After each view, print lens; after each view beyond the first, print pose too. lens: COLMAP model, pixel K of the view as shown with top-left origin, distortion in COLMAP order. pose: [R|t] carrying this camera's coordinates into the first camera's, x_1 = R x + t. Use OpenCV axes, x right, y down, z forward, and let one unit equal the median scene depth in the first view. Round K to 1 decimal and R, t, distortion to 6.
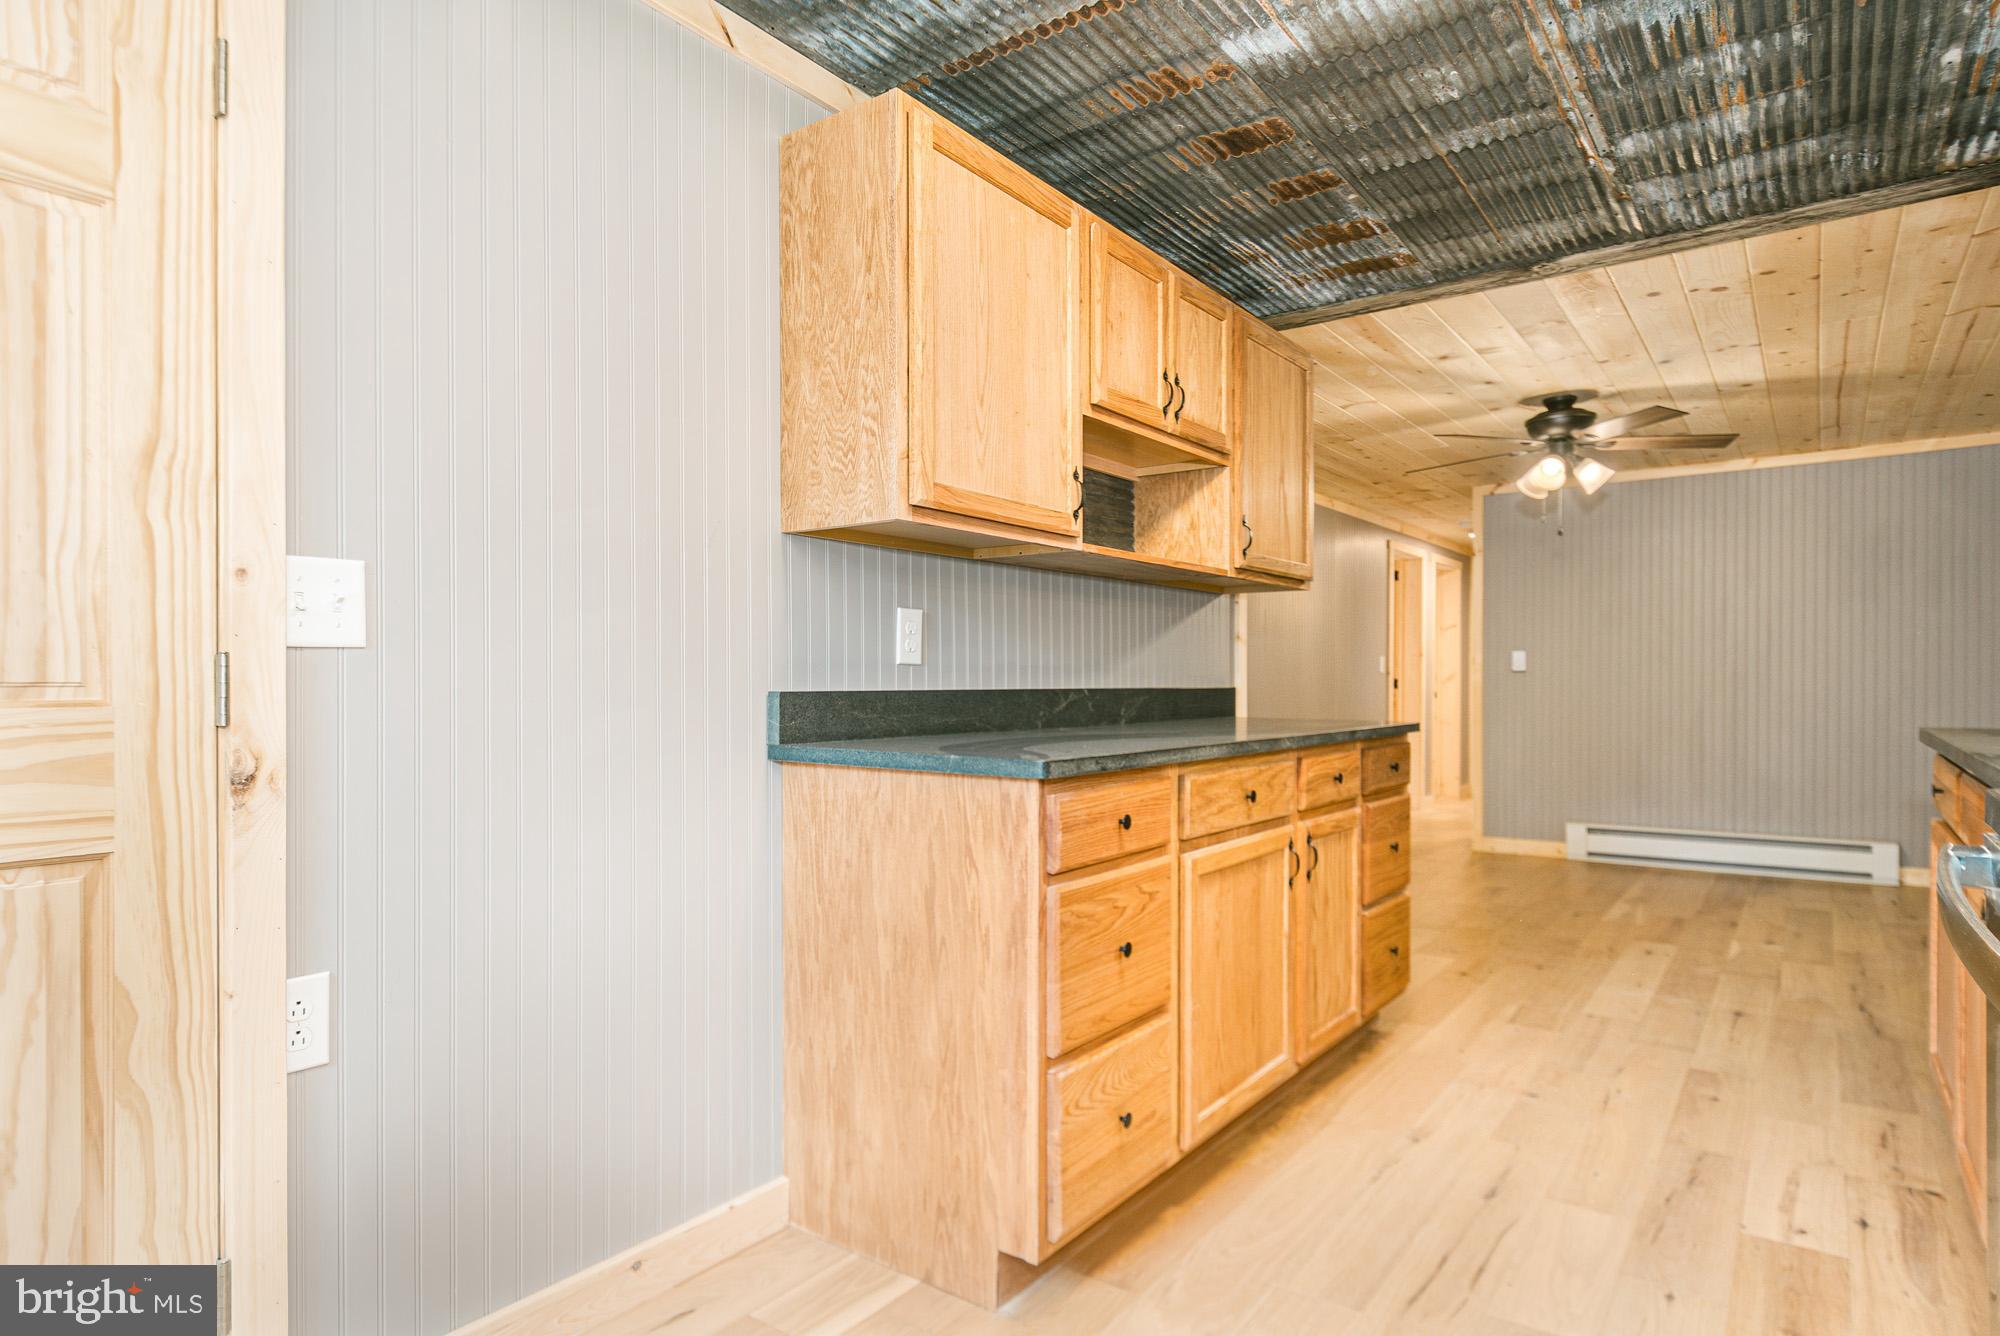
lens RADIAL K [[1107.3, 0, 995.7], [0, 1107.3, 682.3], [0, 0, 1]] dist [0.021306, -0.020416]
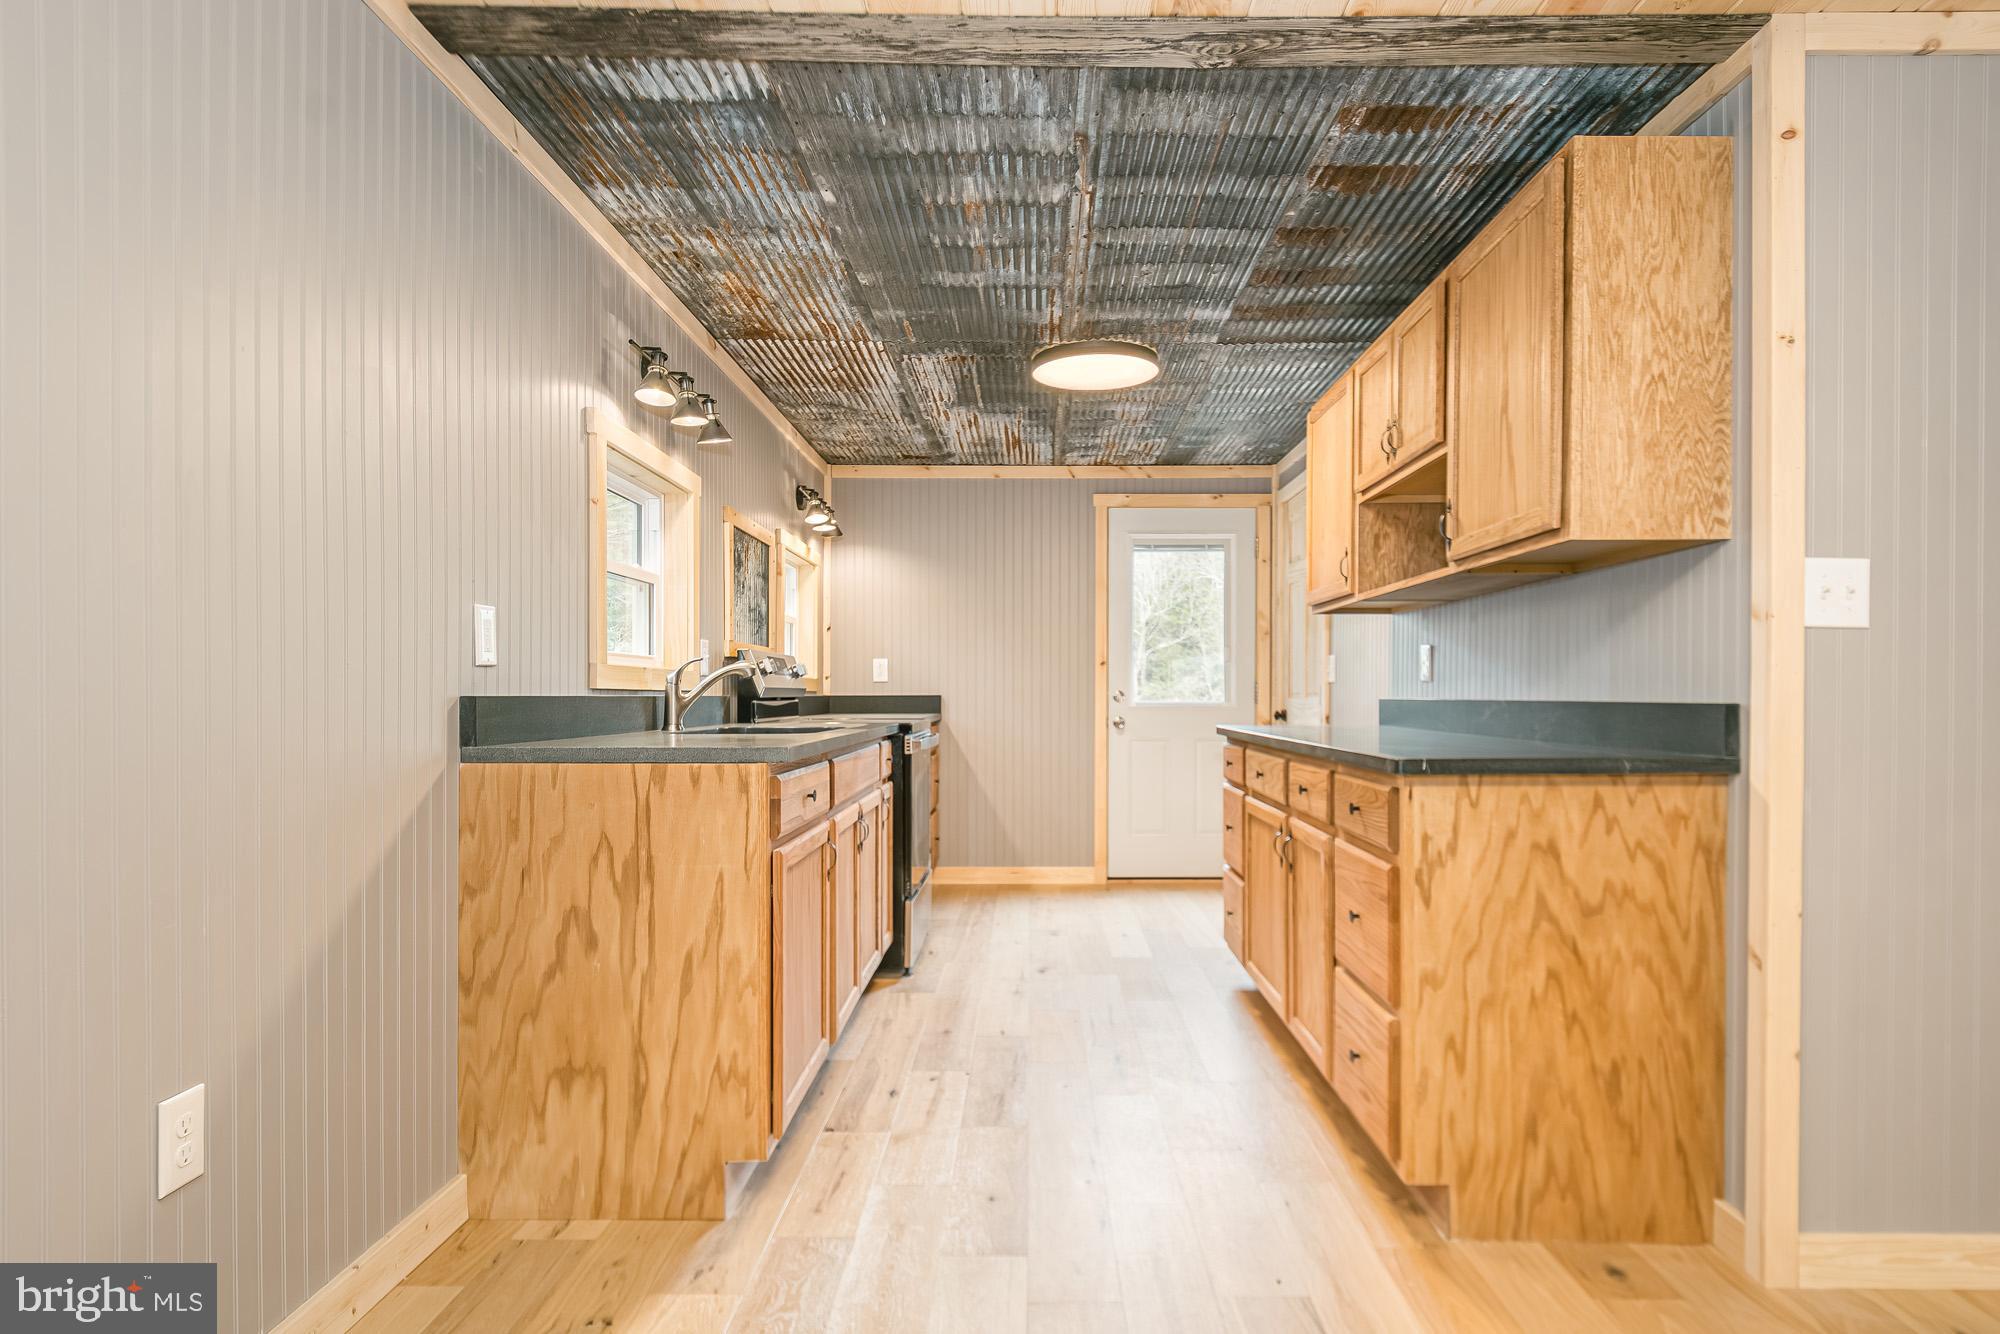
lens RADIAL K [[1107.3, 0, 1018.6], [0, 1107.3, 707.5], [0, 0, 1]] dist [0.021306, -0.020416]
pose [[-0.810209, 0.005714, -0.586113, 1.219177], [-0.002810, 0.999903, 0.013633, 0.000127], [0.586134, 0.012693, -0.810115, 1.837969]]
